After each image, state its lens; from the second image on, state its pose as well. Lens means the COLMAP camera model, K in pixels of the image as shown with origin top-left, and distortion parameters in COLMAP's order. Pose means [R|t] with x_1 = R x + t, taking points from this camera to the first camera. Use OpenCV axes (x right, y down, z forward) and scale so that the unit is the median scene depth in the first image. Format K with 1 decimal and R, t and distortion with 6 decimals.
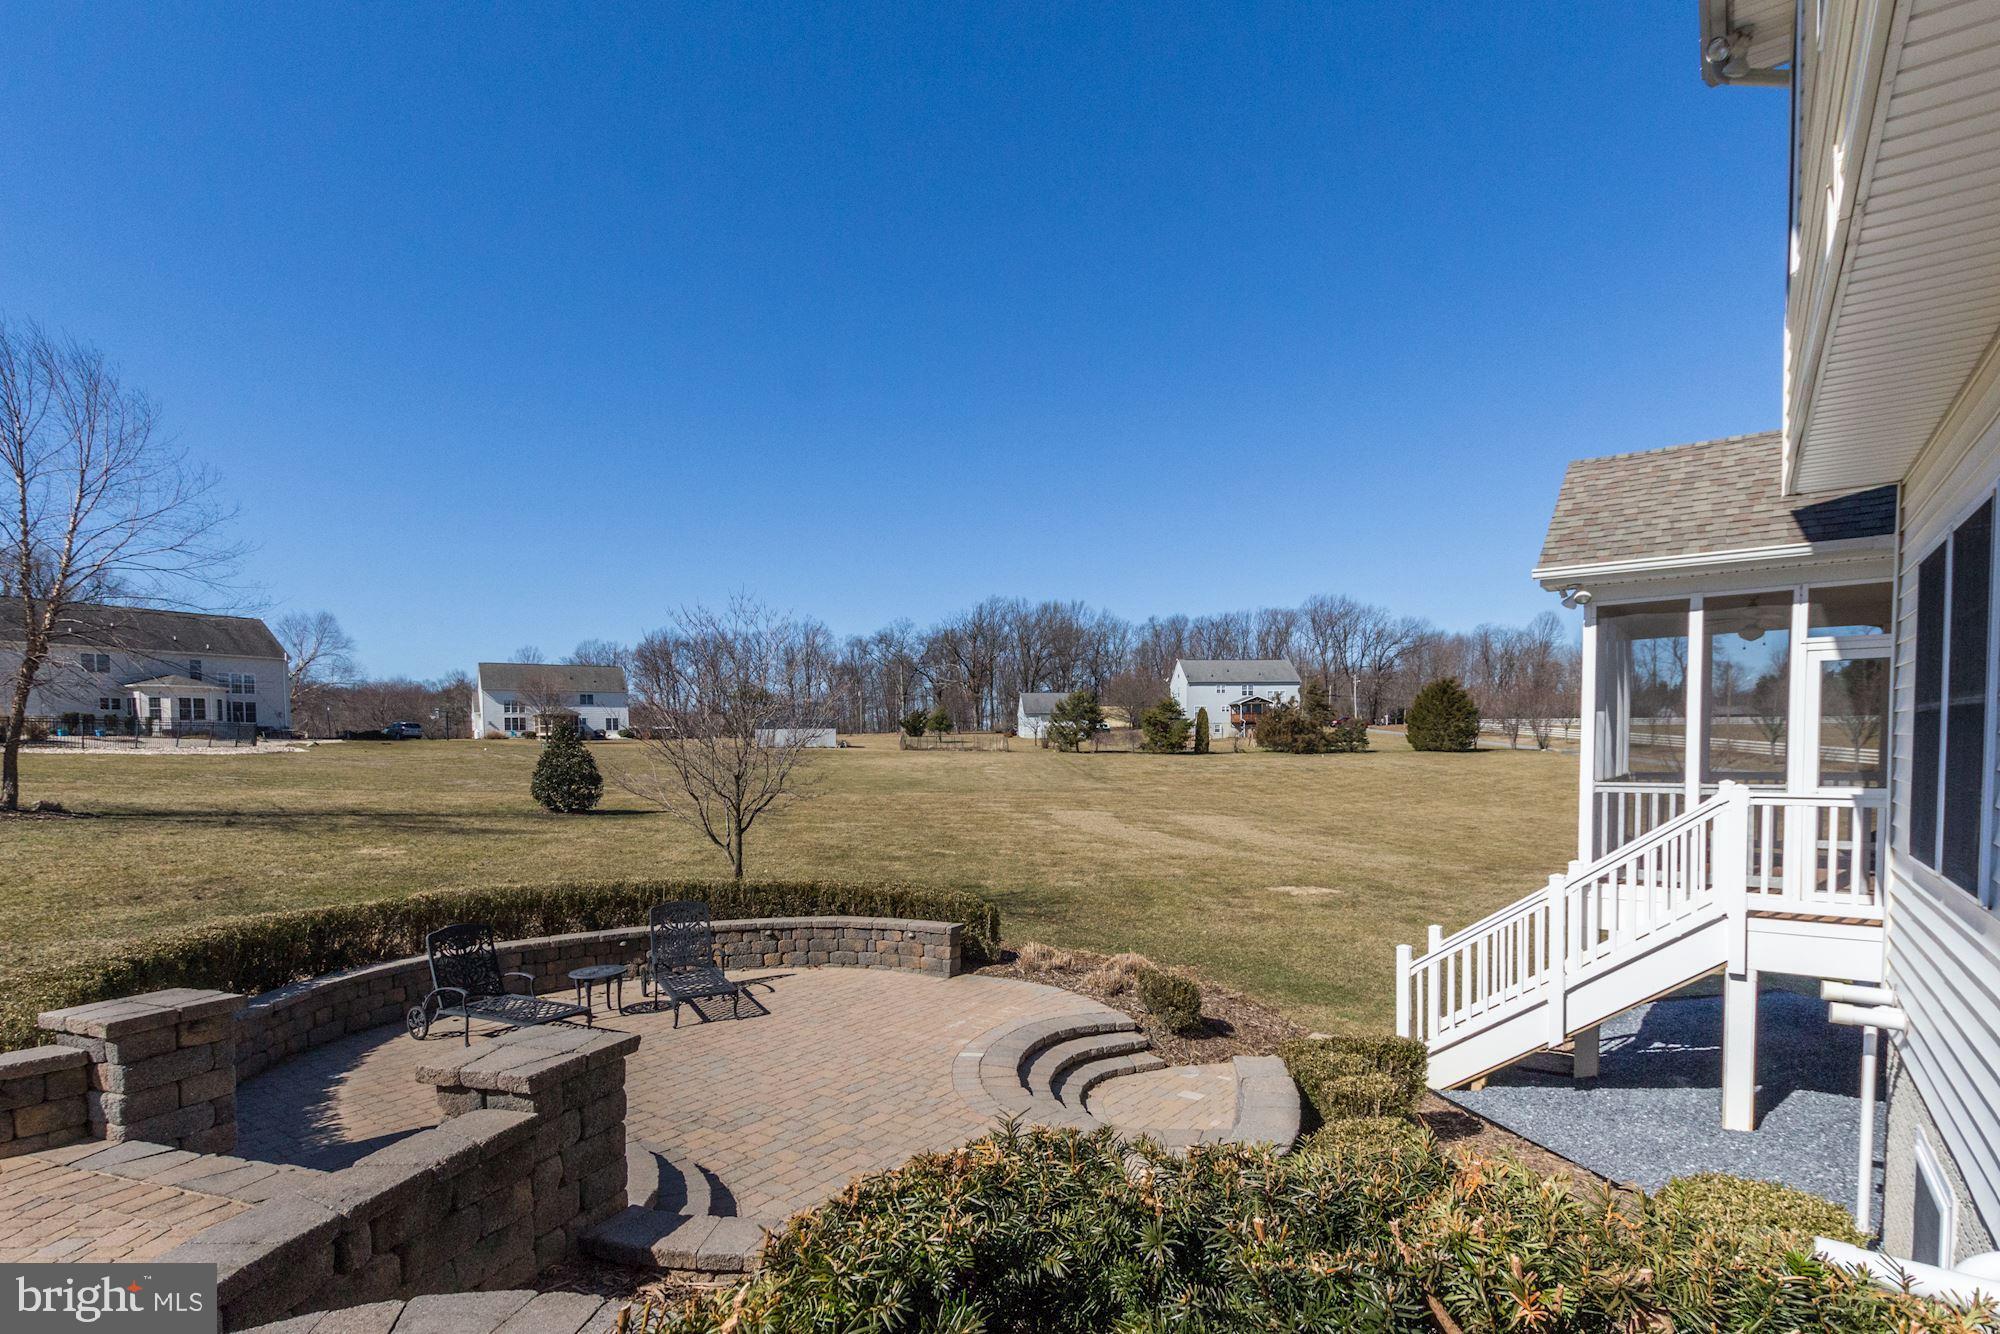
lens RADIAL K [[968.9, 0, 1032.1], [0, 968.9, 781.5], [0, 0, 1]] dist [0.002251, -0.000224]
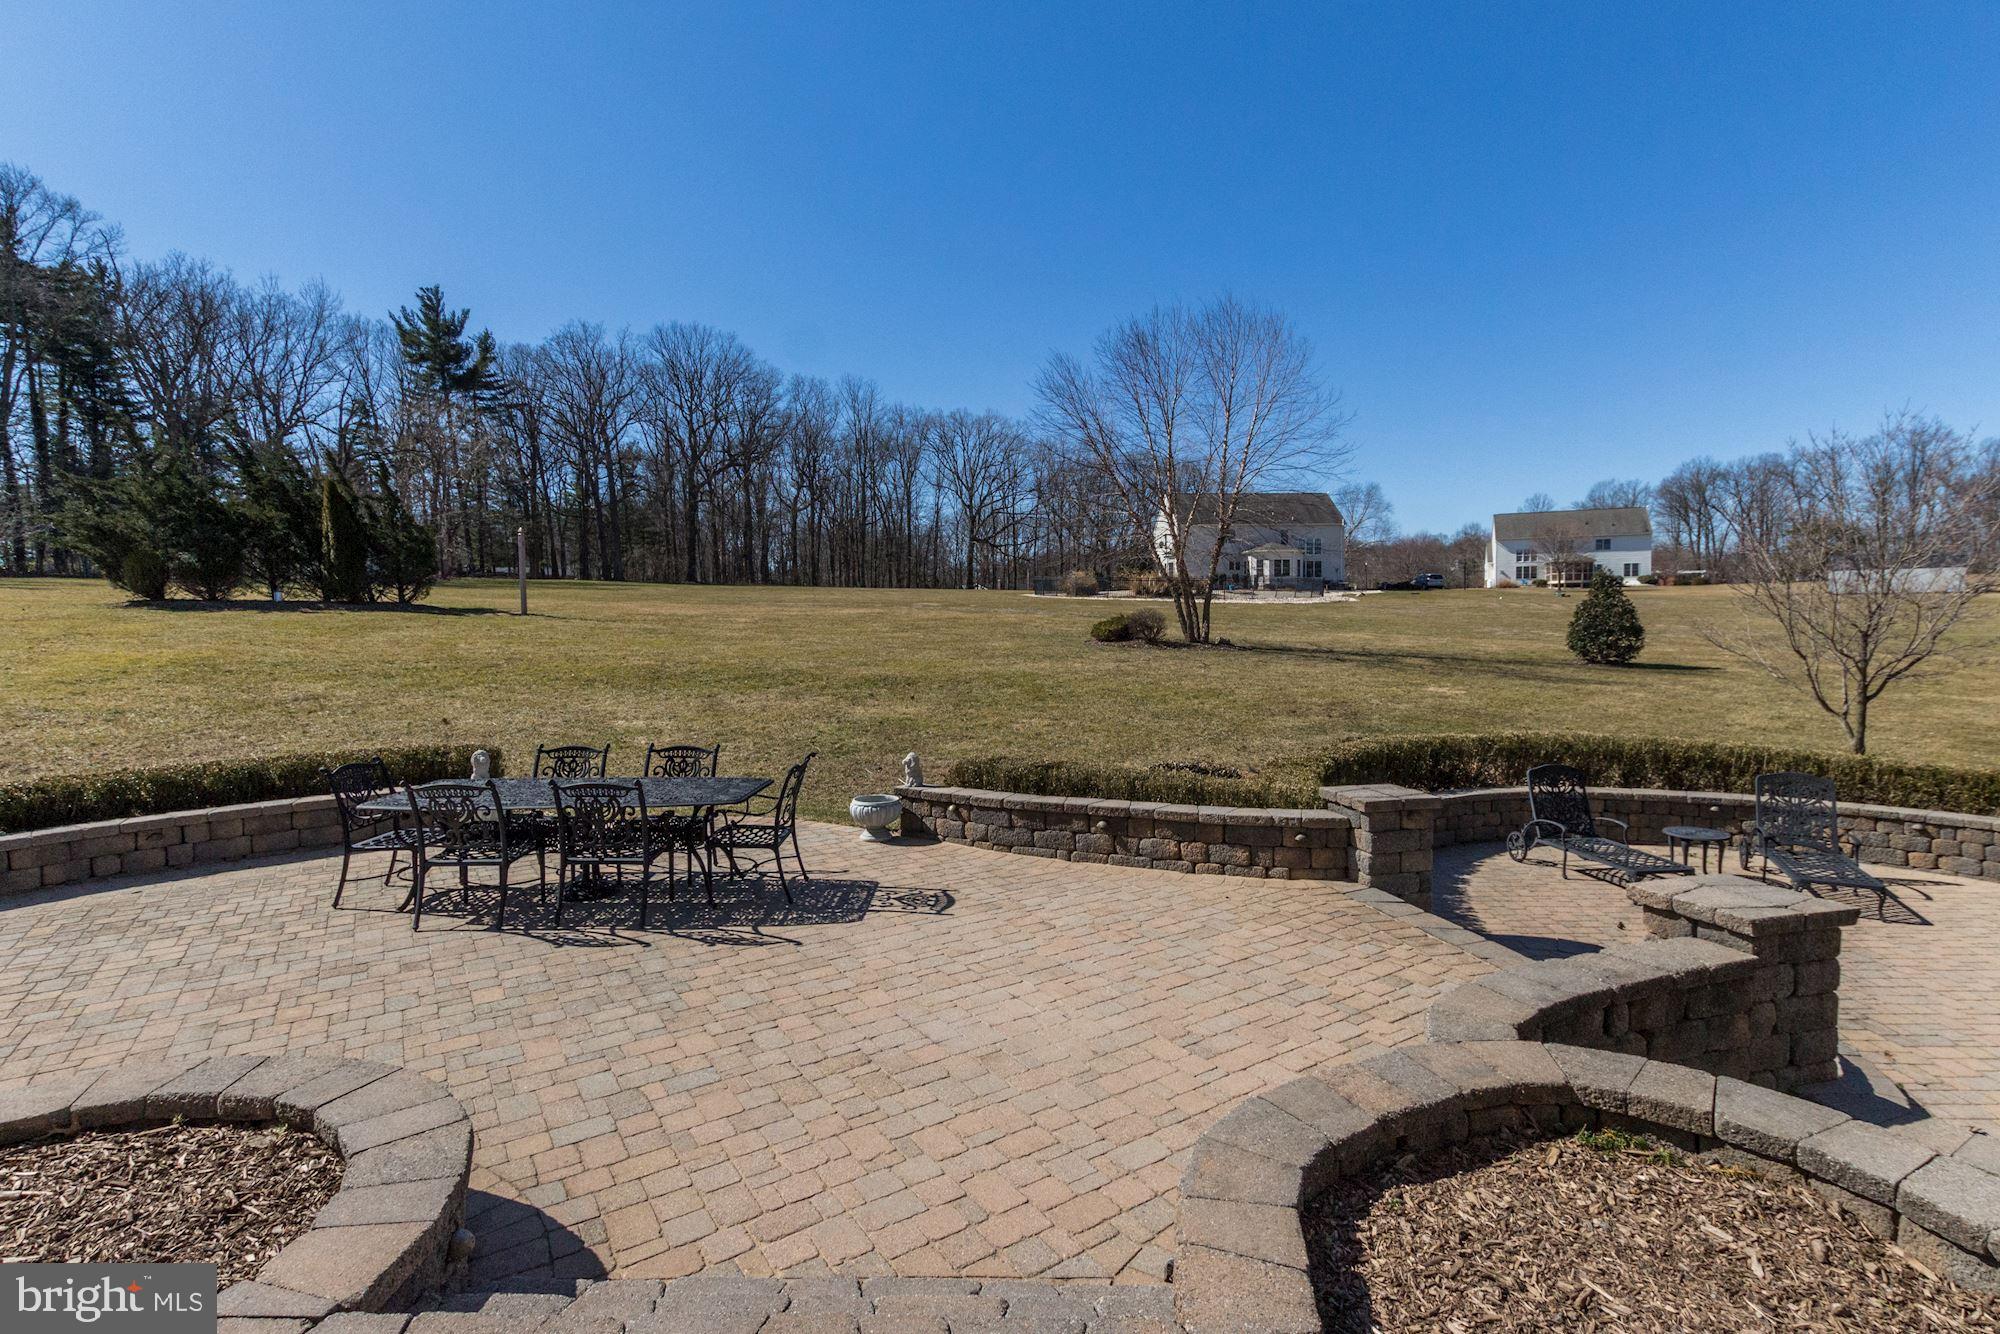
lens RADIAL K [[965.2, 0, 1017.1], [0, 965.2, 656.8], [0, 0, 1]] dist [0.018707, -0.008853]
pose [[0.572741, 0.046420, -0.818421, -0.019672], [-0.022988, 0.998912, 0.040570, -0.001371], [0.819414, -0.004422, 0.573185, -0.043839]]
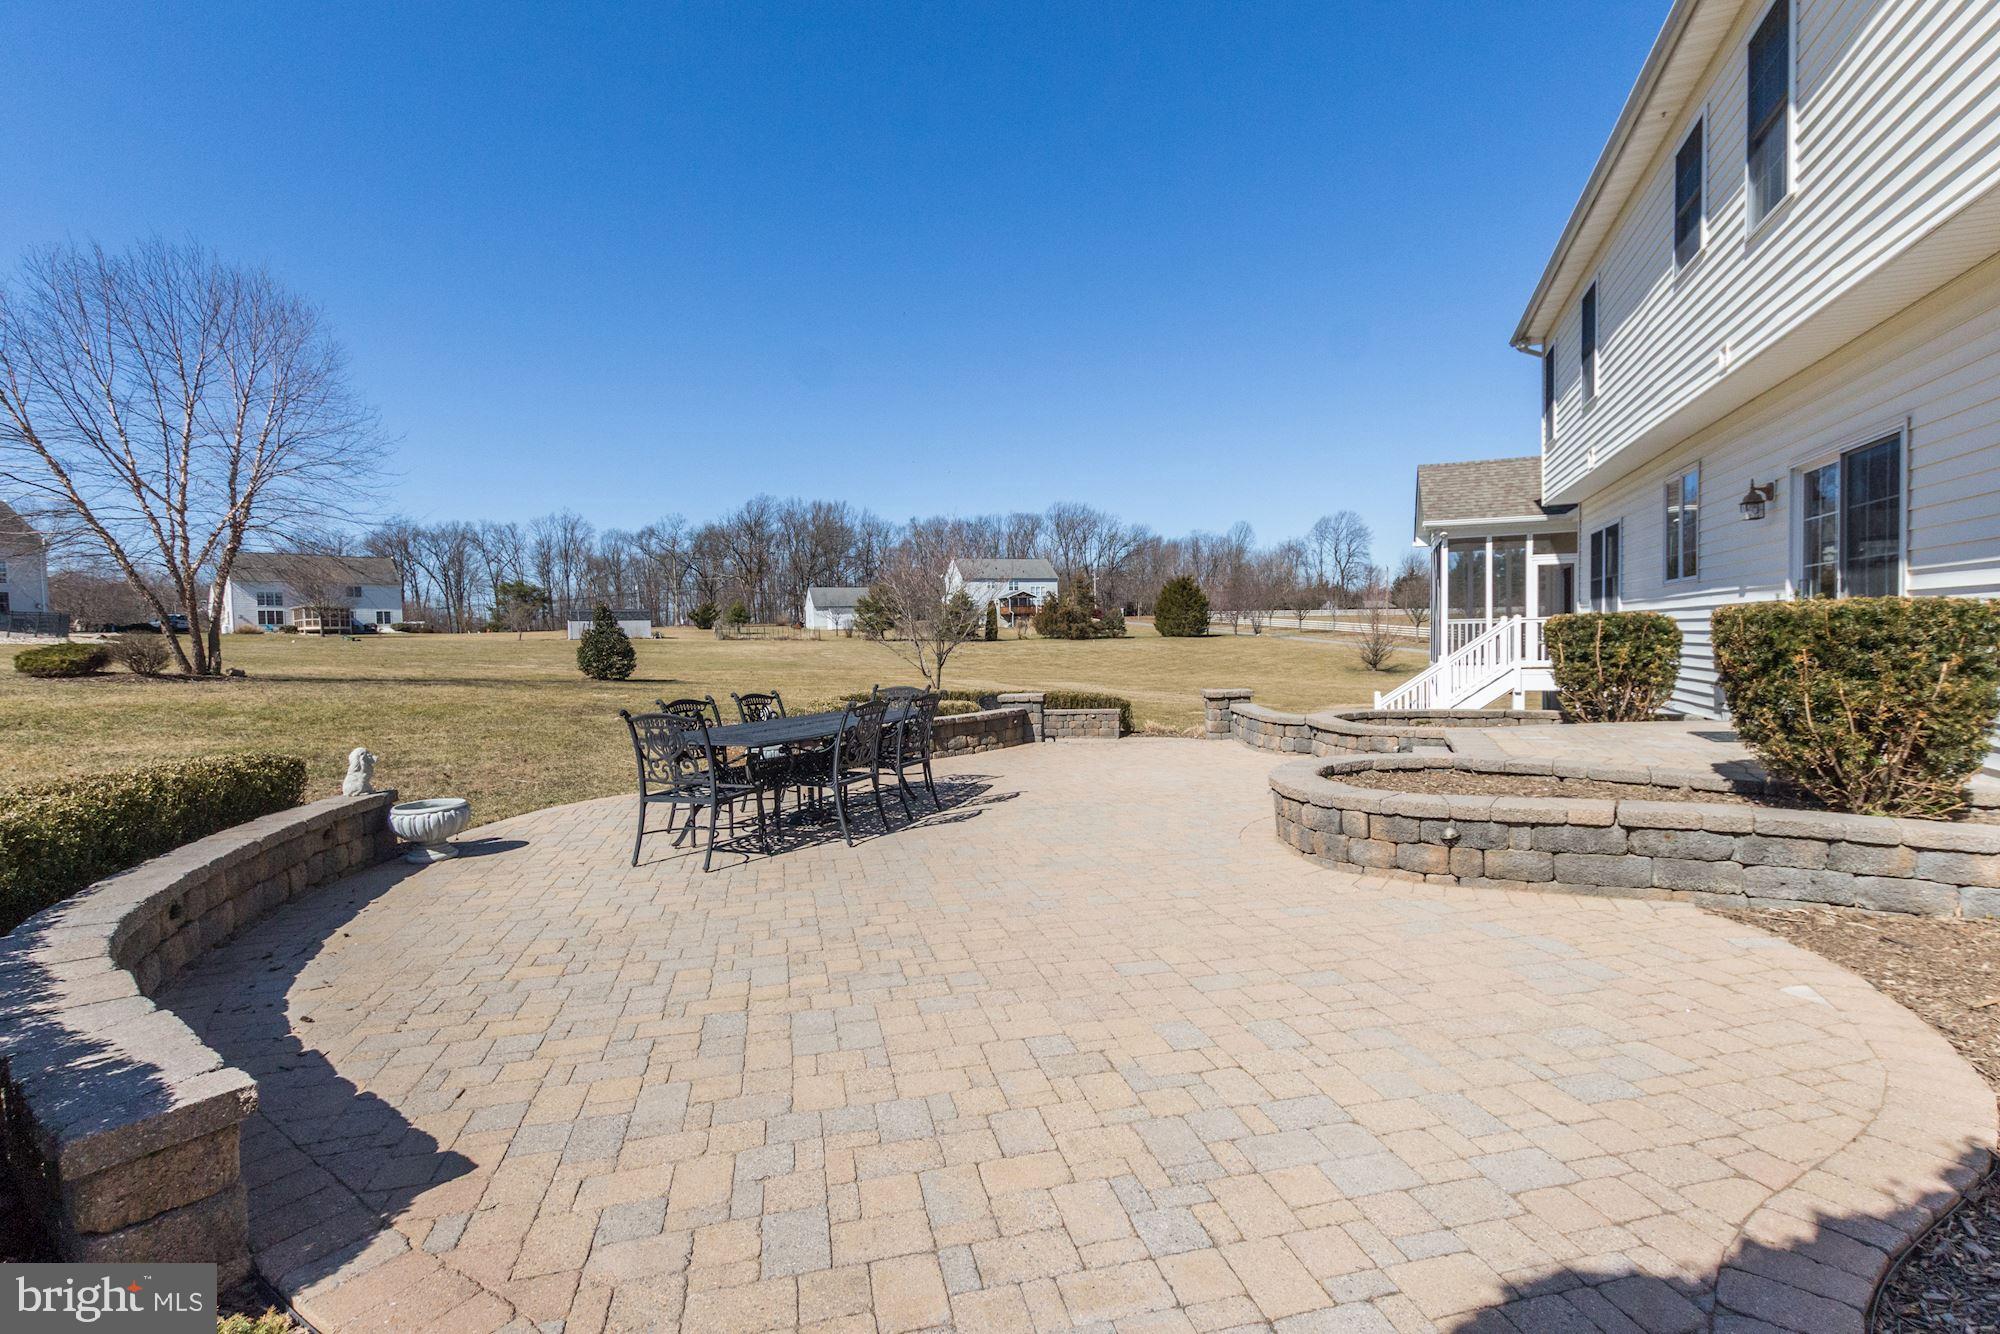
lens RADIAL K [[961.9, 0, 1009.8], [0, 961.9, 673.3], [0, 0, 1]] dist [0.003703, 0.000111]
pose [[0.962469, -0.019925, 0.270658, -0.312952], [0.021251, 0.999772, -0.001969, 0.034428], [-0.270557, 0.007647, 0.962674, -0.267453]]
